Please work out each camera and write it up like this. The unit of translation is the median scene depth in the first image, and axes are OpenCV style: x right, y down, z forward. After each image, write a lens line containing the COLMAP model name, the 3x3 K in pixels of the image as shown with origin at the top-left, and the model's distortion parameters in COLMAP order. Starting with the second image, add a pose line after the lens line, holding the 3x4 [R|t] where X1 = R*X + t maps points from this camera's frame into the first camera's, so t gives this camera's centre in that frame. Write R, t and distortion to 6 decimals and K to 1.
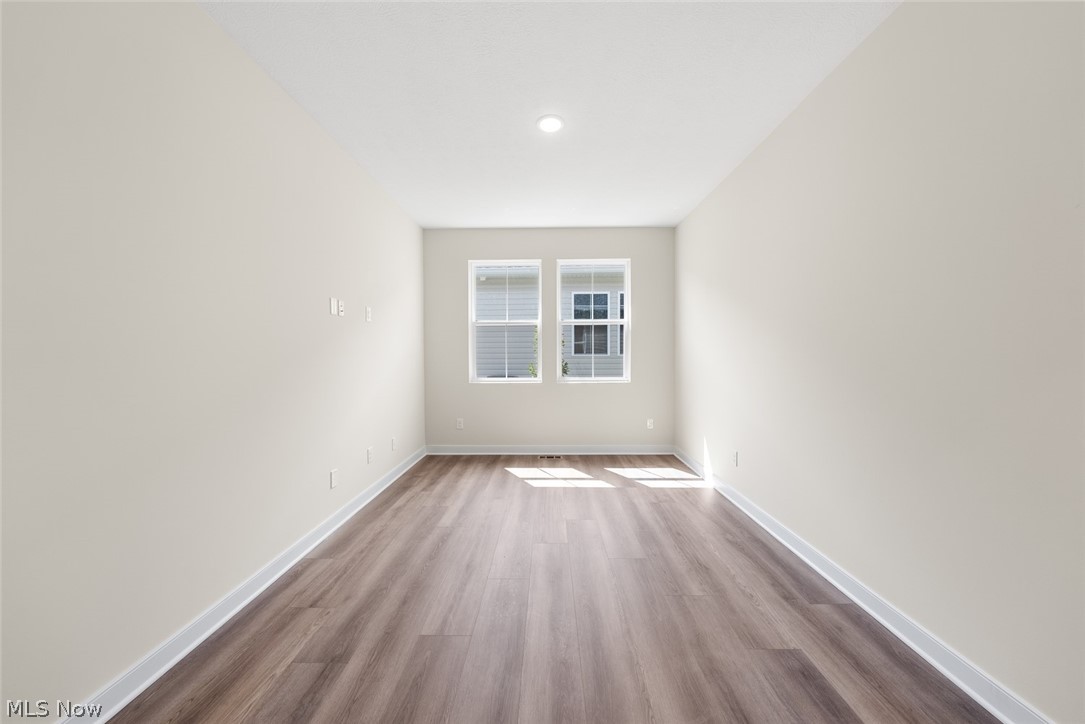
lens RADIAL K [[375.9, 0, 538.7], [0, 375.9, 361.8], [0, 0, 1]] dist [-0.001724, 0.000002]
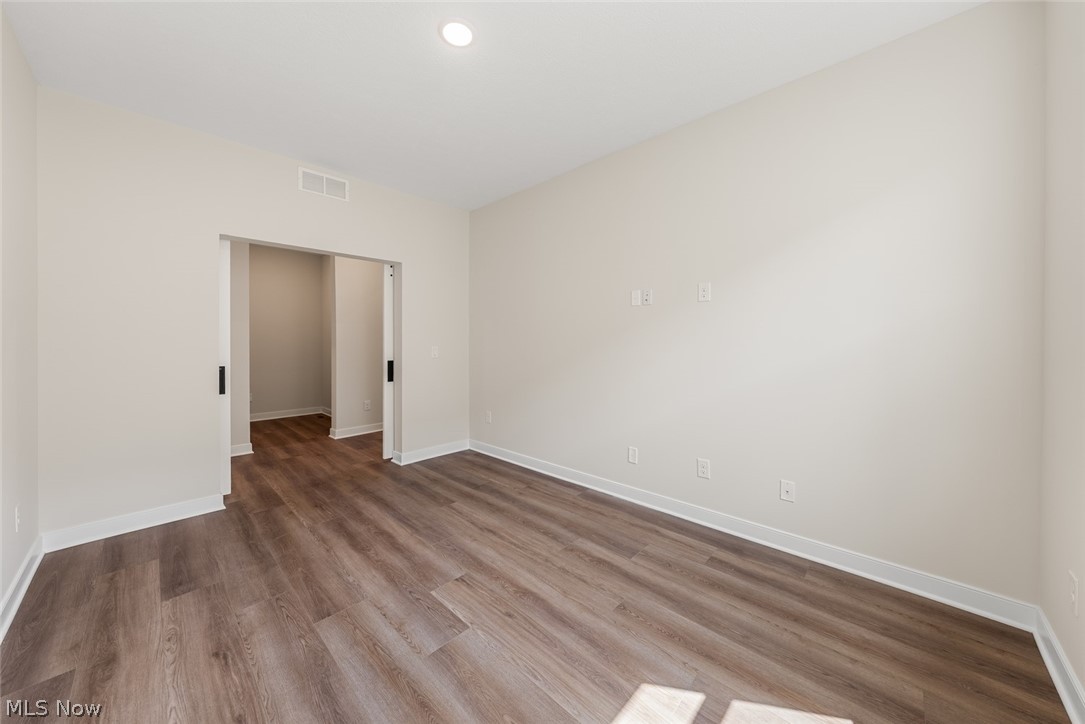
lens RADIAL K [[375.9, 0, 540.0], [0, 375.9, 336.1], [0, 0, 1]] dist [-0.001724, 0.000002]
pose [[-0.673283, -0.006328, -0.739358, 0.367042], [-0.011888, 0.999927, 0.002268, -0.029221], [0.739290, 0.010316, -0.673309, 1.245297]]
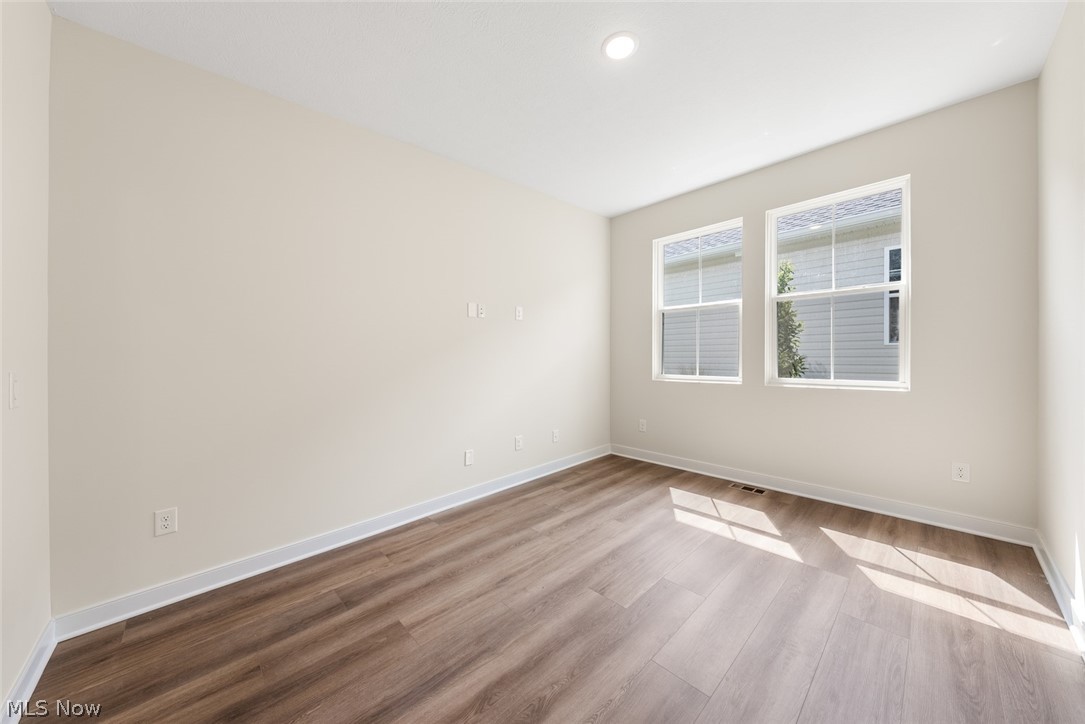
lens RADIAL K [[375.9, 0, 532.9], [0, 375.9, 351.7], [0, 0, 1]] dist [-0.001724, 0.000002]
pose [[0.690729, -0.010660, -0.723035, 0.359418], [0.006625, 0.999943, -0.008414, -0.006212], [0.723083, 0.001022, 0.690760, 0.275022]]
